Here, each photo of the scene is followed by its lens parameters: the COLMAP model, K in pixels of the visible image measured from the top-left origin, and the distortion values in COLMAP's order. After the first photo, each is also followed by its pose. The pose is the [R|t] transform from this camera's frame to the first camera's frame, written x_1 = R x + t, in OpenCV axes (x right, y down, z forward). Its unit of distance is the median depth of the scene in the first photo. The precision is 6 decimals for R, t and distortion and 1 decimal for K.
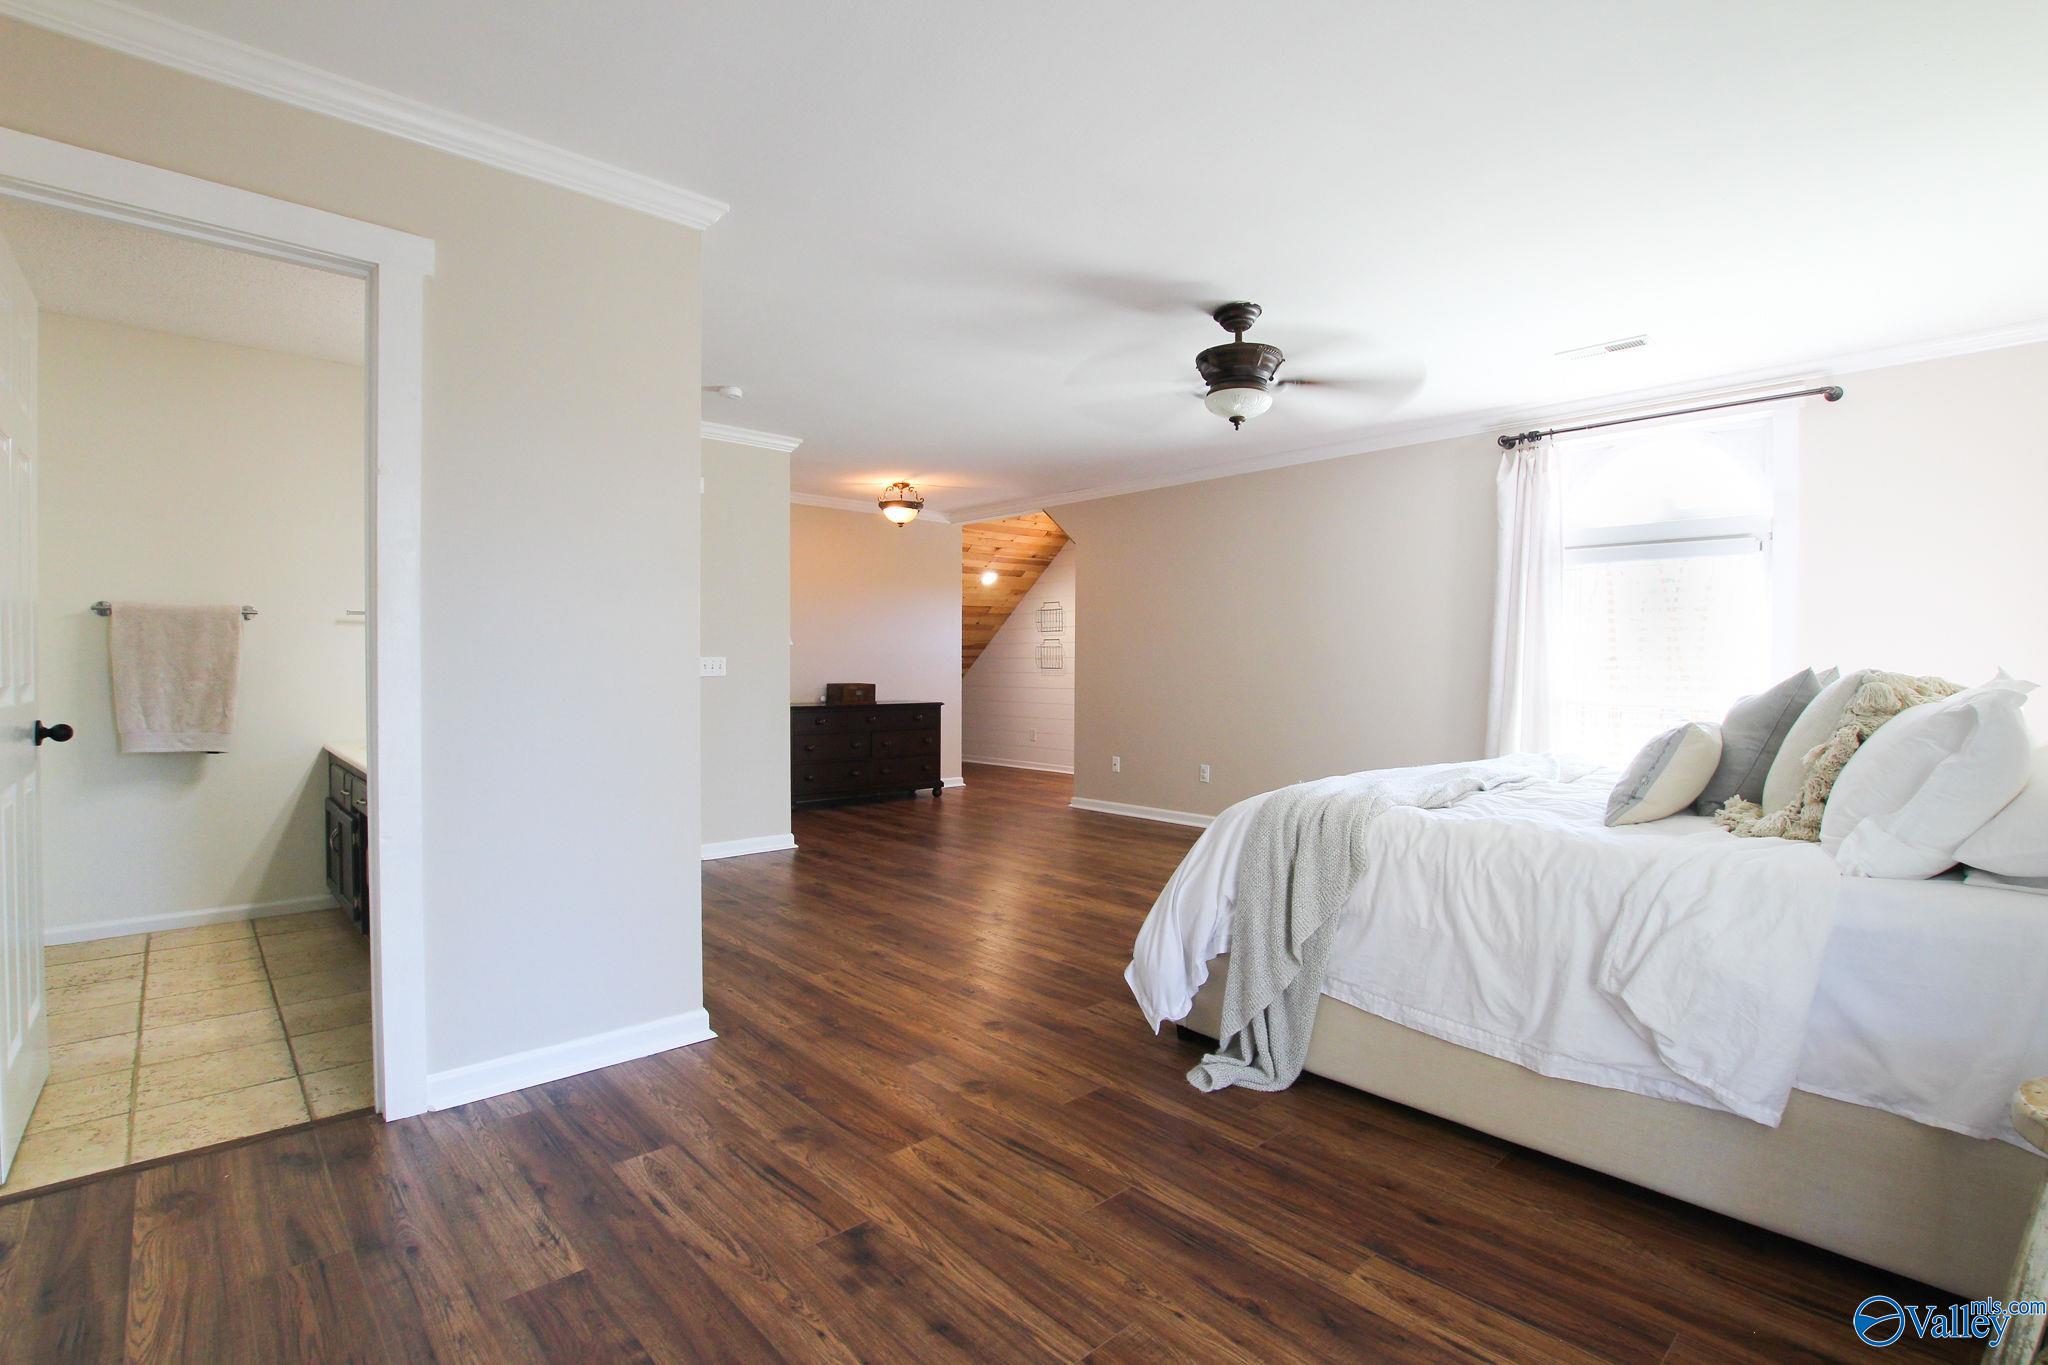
lens RADIAL K [[967.0, 0, 1034.0], [0, 967.0, 675.8], [0, 0, 1]] dist [-0.031003, 0.002266]
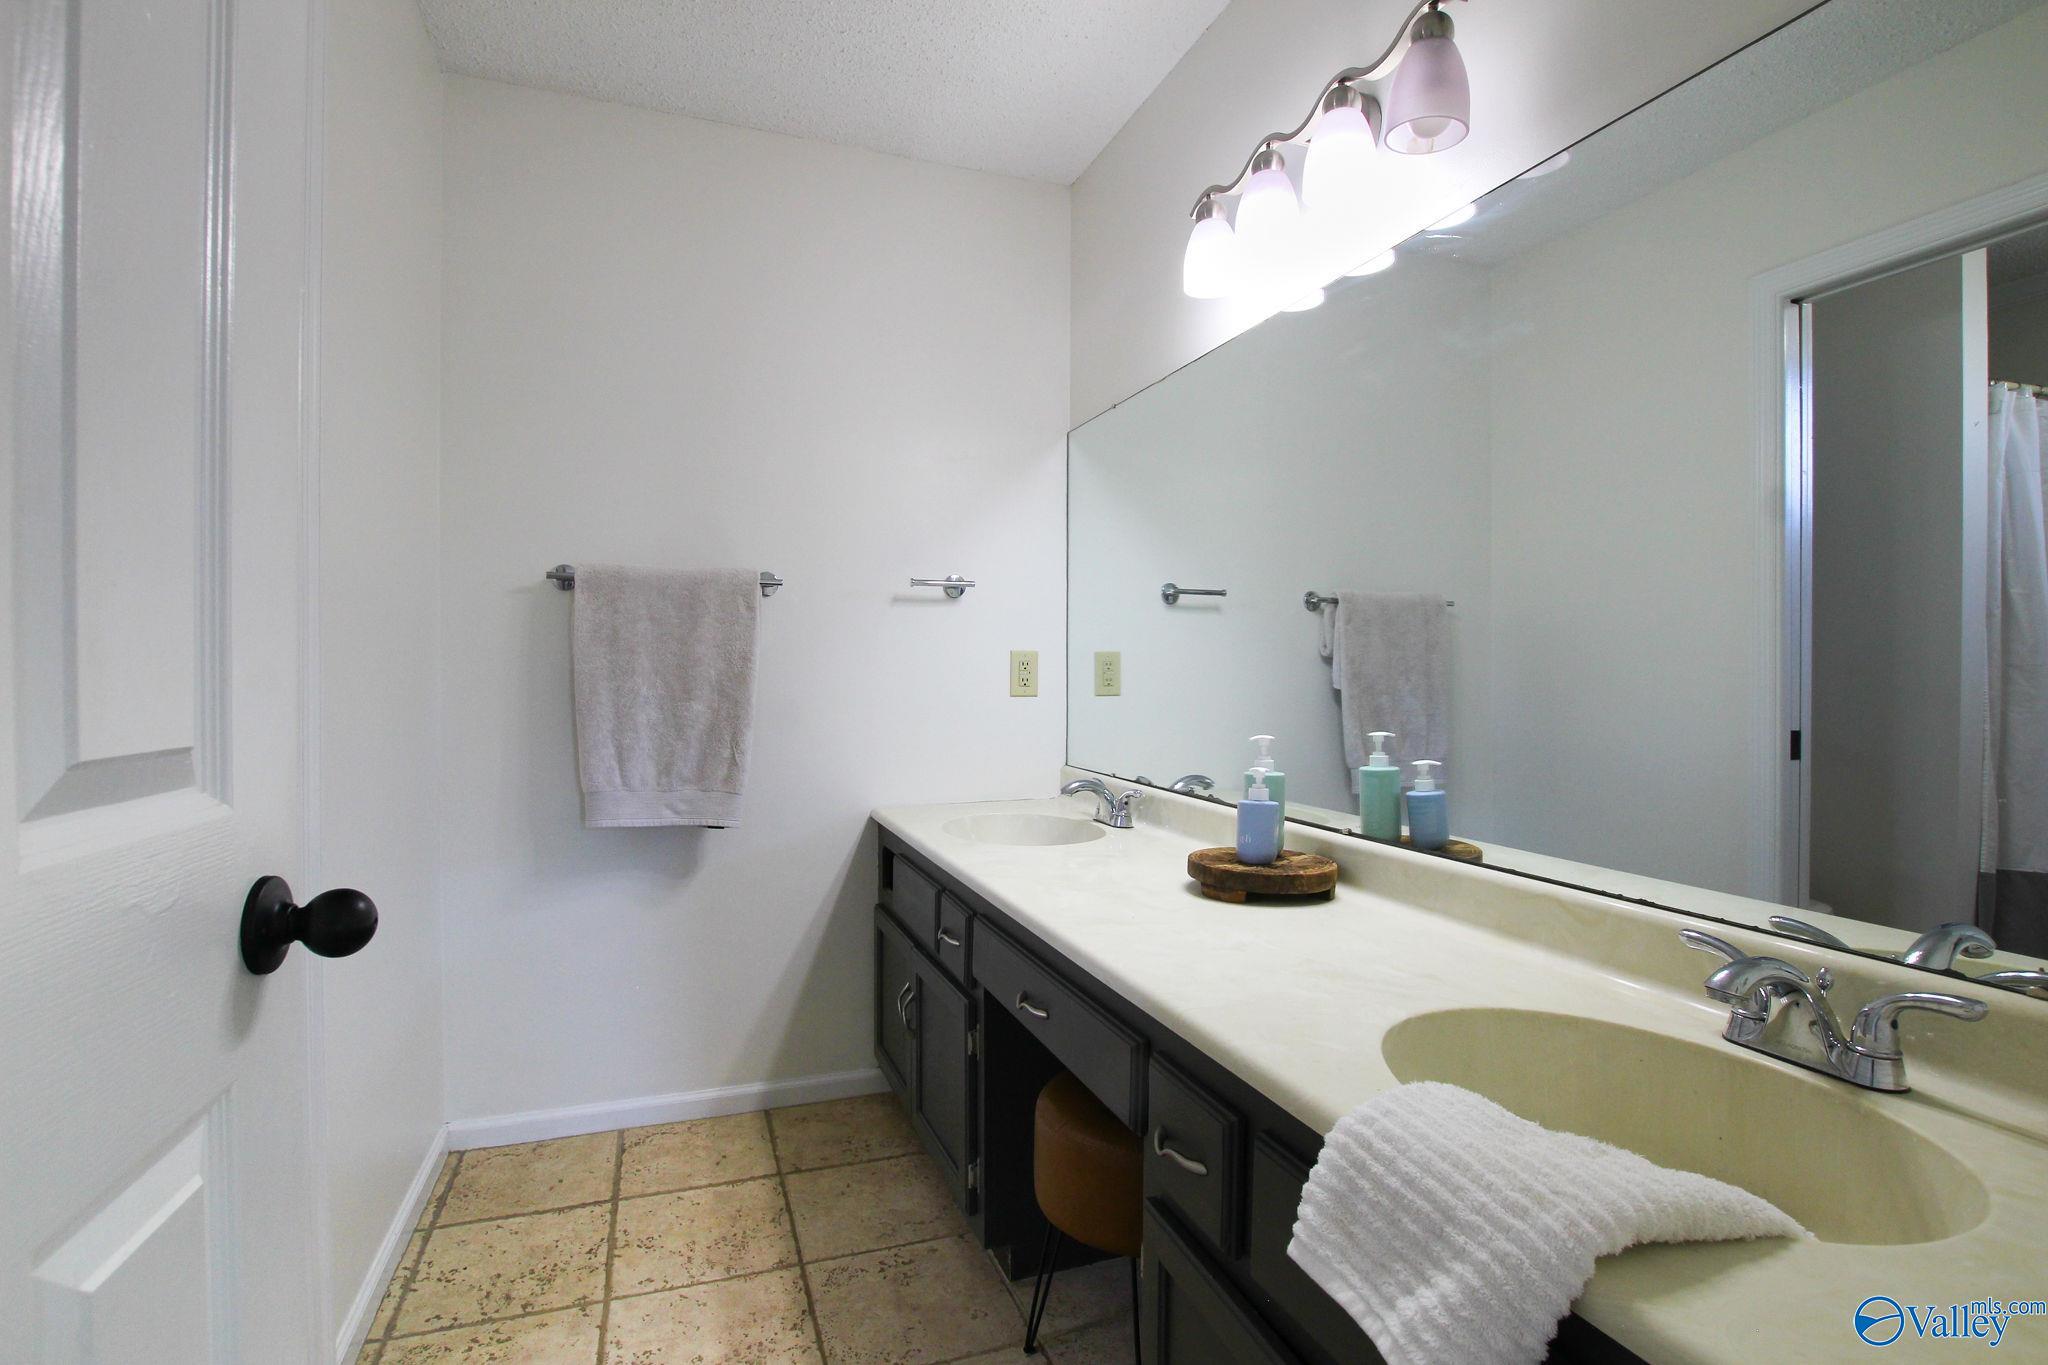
lens RADIAL K [[967.0, 0, 1016.3], [0, 967.0, 677.6], [0, 0, 1]] dist [-0.031003, 0.002266]
pose [[0.925578, 0.009427, -0.378440, -0.482168], [-0.010087, 0.999949, 0.000237, -0.011139], [0.378423, 0.003598, 0.925626, 0.530569]]
